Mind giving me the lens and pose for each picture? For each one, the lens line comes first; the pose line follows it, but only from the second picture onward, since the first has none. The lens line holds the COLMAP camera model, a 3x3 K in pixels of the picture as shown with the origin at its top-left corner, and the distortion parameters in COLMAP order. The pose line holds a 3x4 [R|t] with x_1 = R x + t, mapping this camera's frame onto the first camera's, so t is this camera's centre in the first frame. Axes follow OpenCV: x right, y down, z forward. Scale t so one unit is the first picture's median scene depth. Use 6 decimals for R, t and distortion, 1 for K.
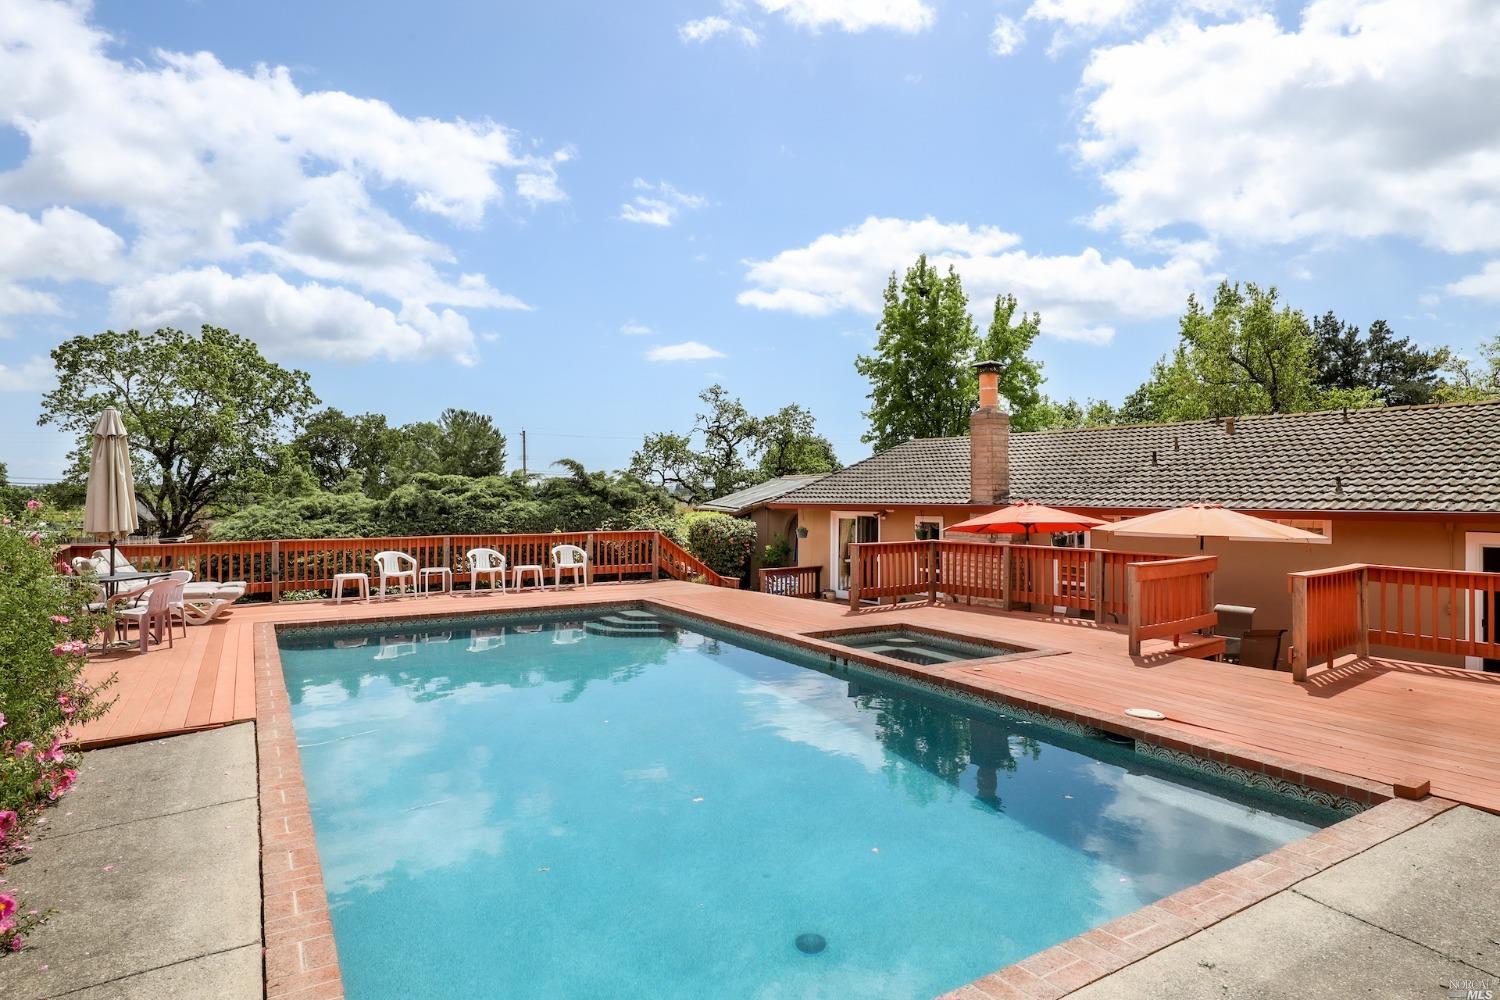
lens RADIAL K [[818.1, 0, 751.5], [0, 818.1, 499.1], [0, 0, 1]] dist [0.001850, 0.001377]
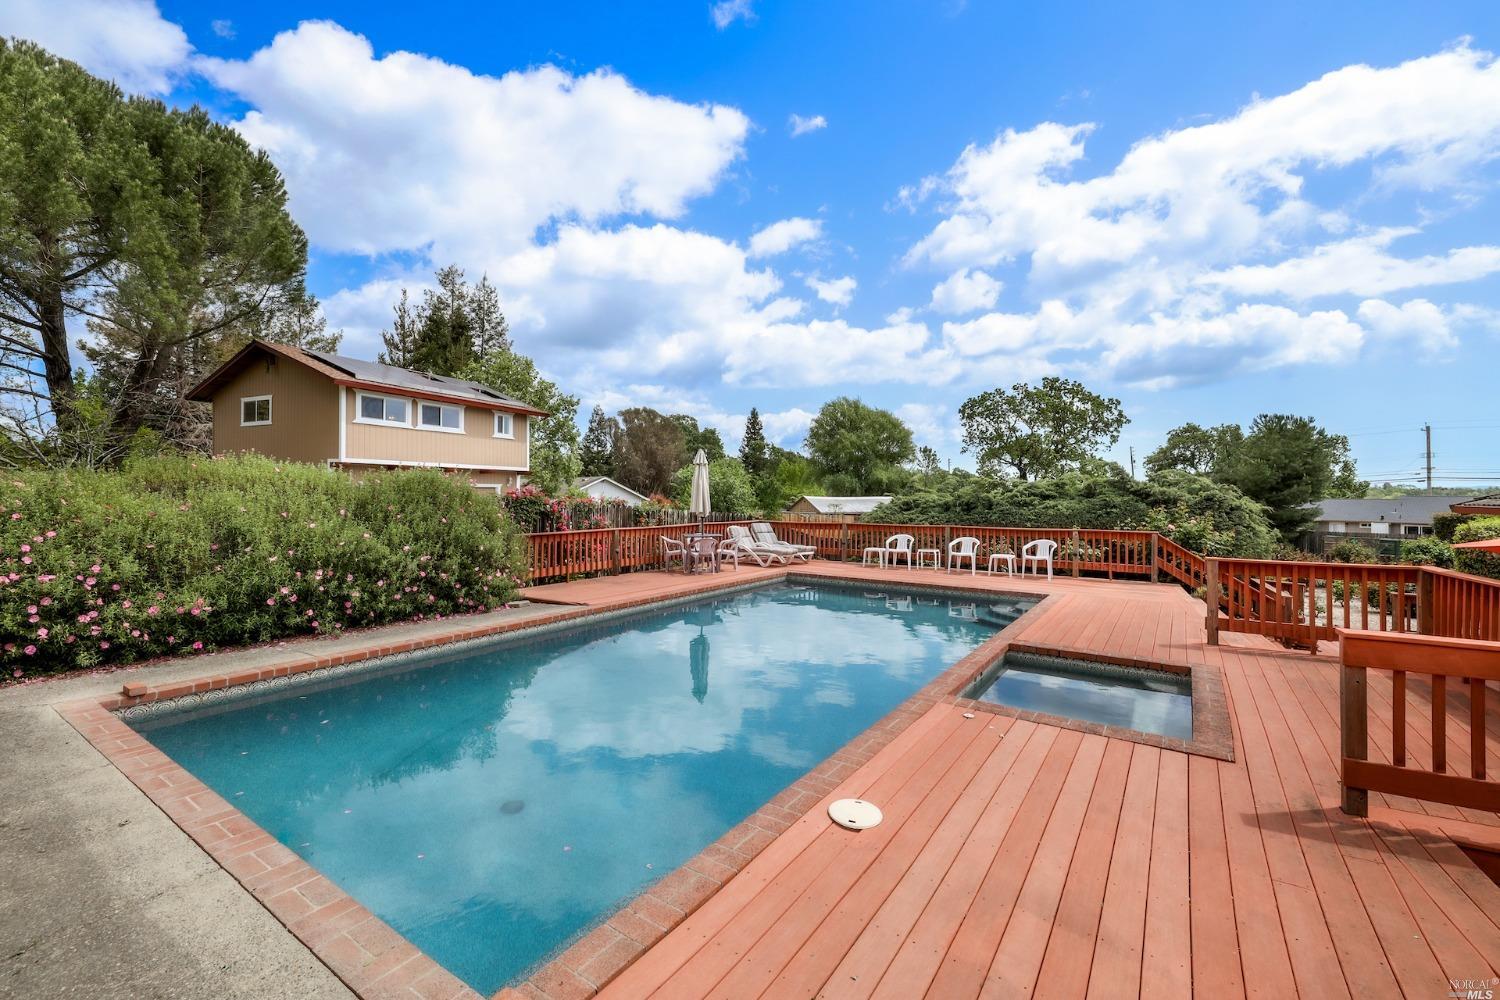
lens RADIAL K [[629.5, 0, 763.4], [0, 629.5, 495.8], [0, 0, 1]] dist [0.007479, -0.000230]
pose [[0.412553, 0.001785, -0.910932, 0.350405], [-0.007553, 0.999970, -0.001461, 0.001087], [0.910902, 0.007483, 0.412554, 0.271944]]
